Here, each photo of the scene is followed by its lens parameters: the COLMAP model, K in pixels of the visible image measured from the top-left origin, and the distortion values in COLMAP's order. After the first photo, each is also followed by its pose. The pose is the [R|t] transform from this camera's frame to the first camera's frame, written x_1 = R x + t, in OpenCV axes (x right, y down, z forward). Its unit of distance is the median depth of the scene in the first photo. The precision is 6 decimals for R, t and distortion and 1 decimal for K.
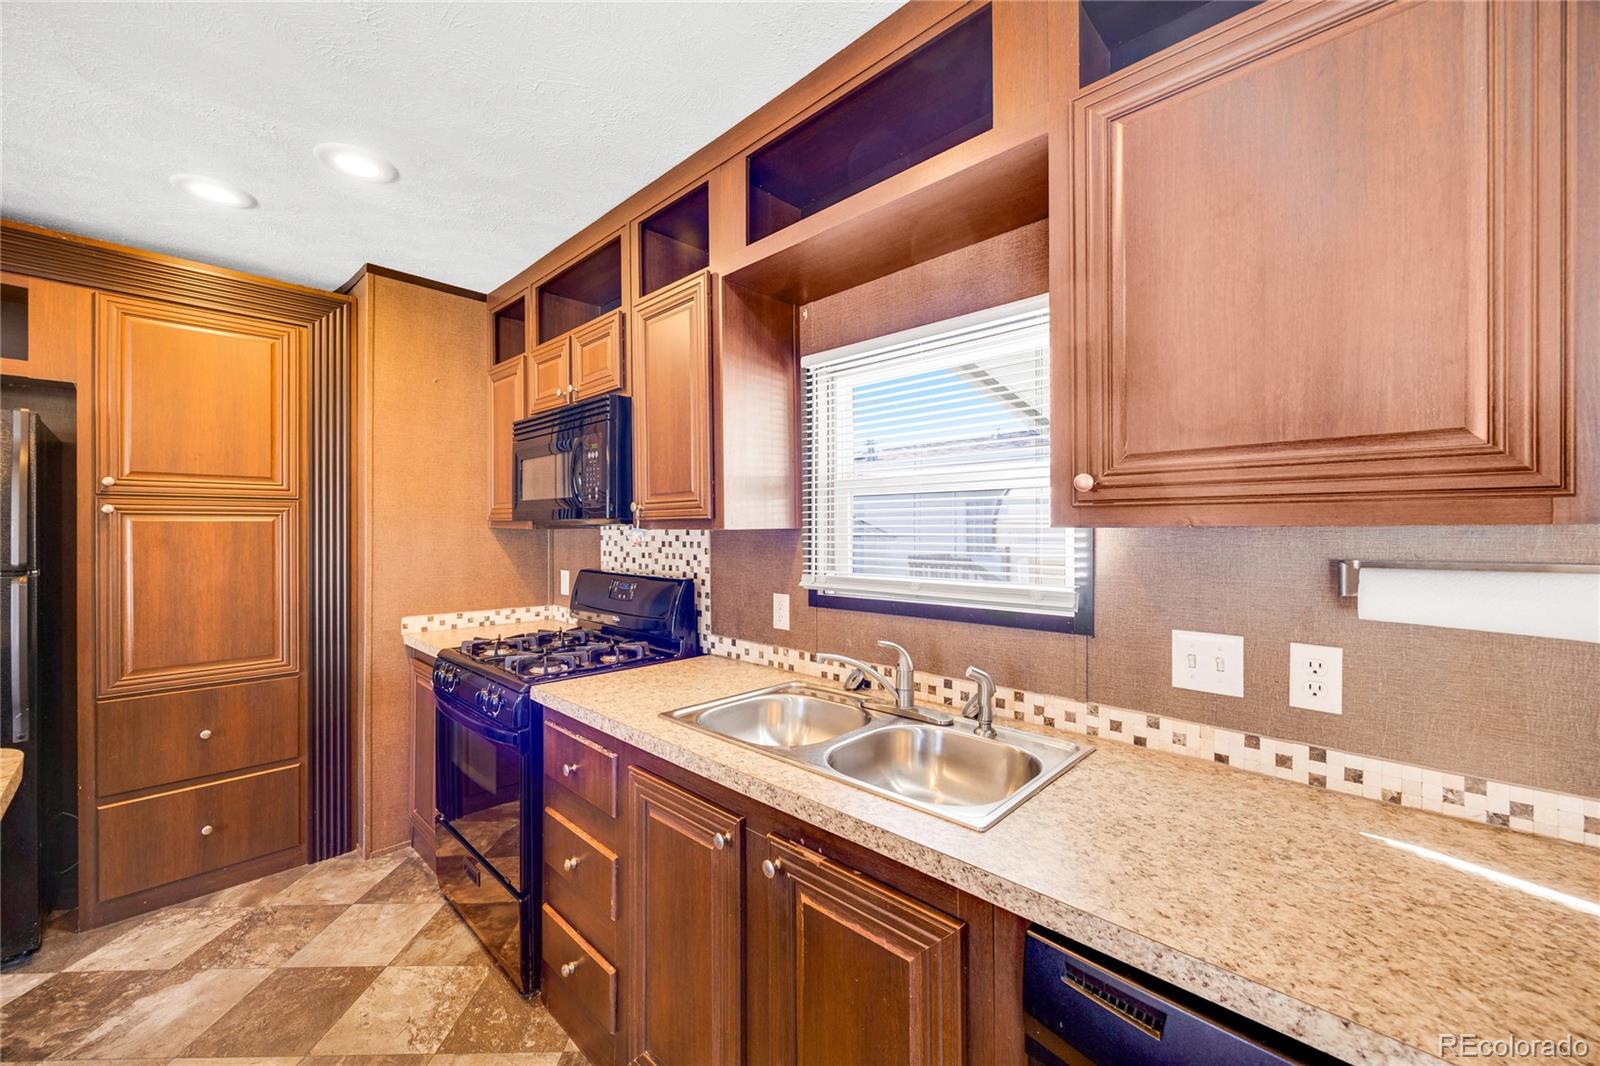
lens RADIAL K [[606.9, 0, 800.0], [0, 606.9, 533.0], [0, 0, 1]] dist [-0.003159, -0.000349]
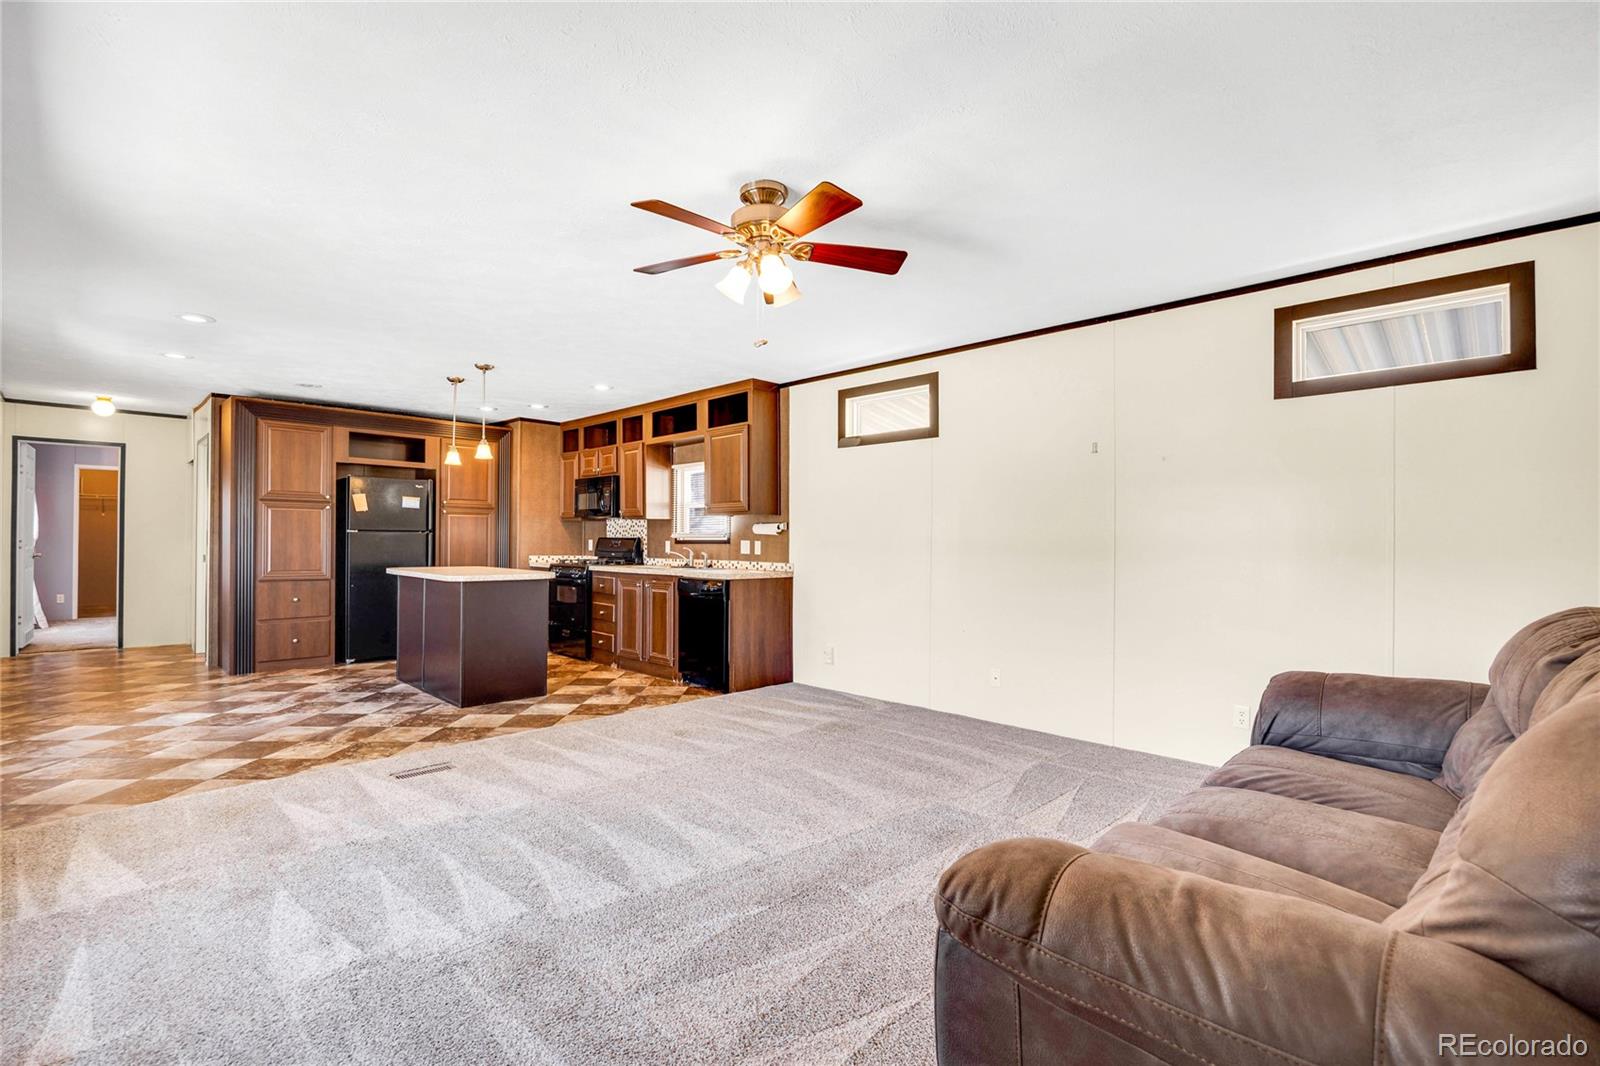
lens RADIAL K [[720.3, 0, 806.7], [0, 720.3, 541.3], [0, 0, 1]] dist [-0.002140, -0.001119]
pose [[0.999633, 0.010978, -0.024778, 0.749789], [-0.011254, 0.999876, -0.011037, 0.133656], [0.024653, 0.011312, 0.999632, -2.569534]]
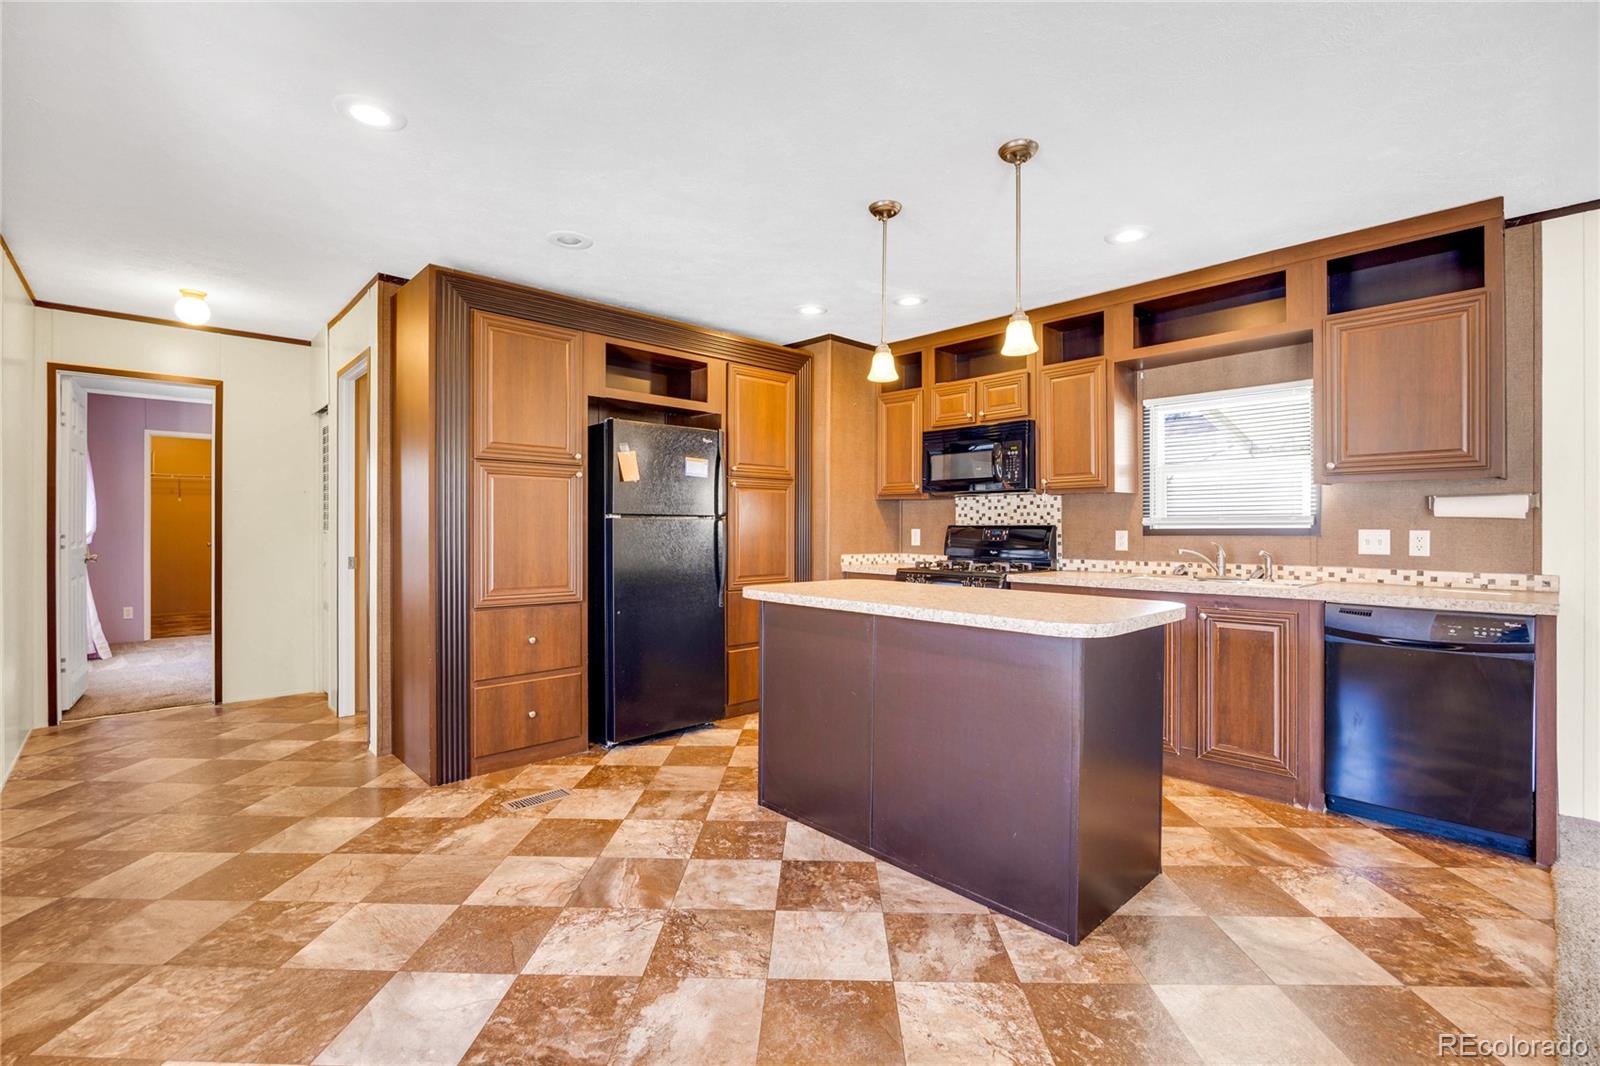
lens RADIAL K [[694.6, 0, 812.5], [0, 694.6, 534.6], [0, 0, 1]] dist [-0.016307, 0.000420]
pose [[0.998847, 0.006155, -0.047612, -0.845723], [-0.006216, 0.999980, -0.001146, 0.120181], [0.047604, 0.001441, 0.998865, -1.085344]]
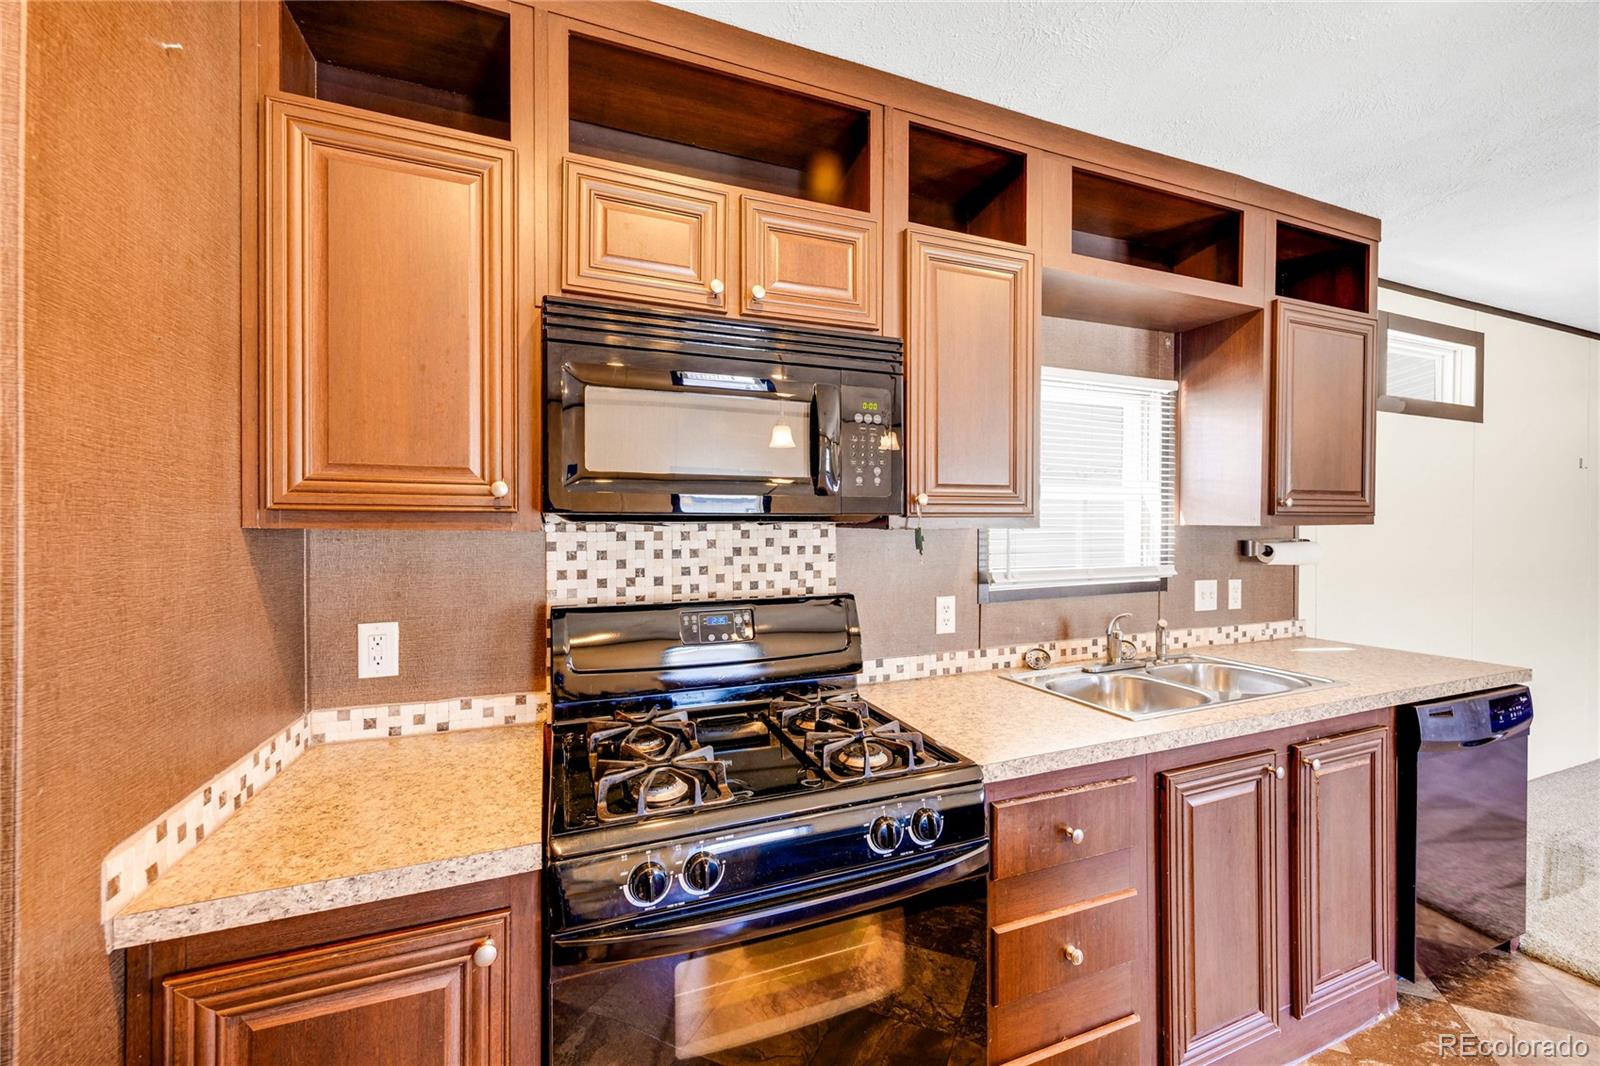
lens RADIAL K [[625.9, 0, 807.1], [0, 625.9, 529.2], [0, 0, 1]] dist [-0.000129, 0.000063]
pose [[0.425148, -0.000685, 0.905123, -1.013684], [0.012244, 0.999913, -0.004995, -0.002665], [-0.905041, 0.013206, 0.425120, 0.777630]]
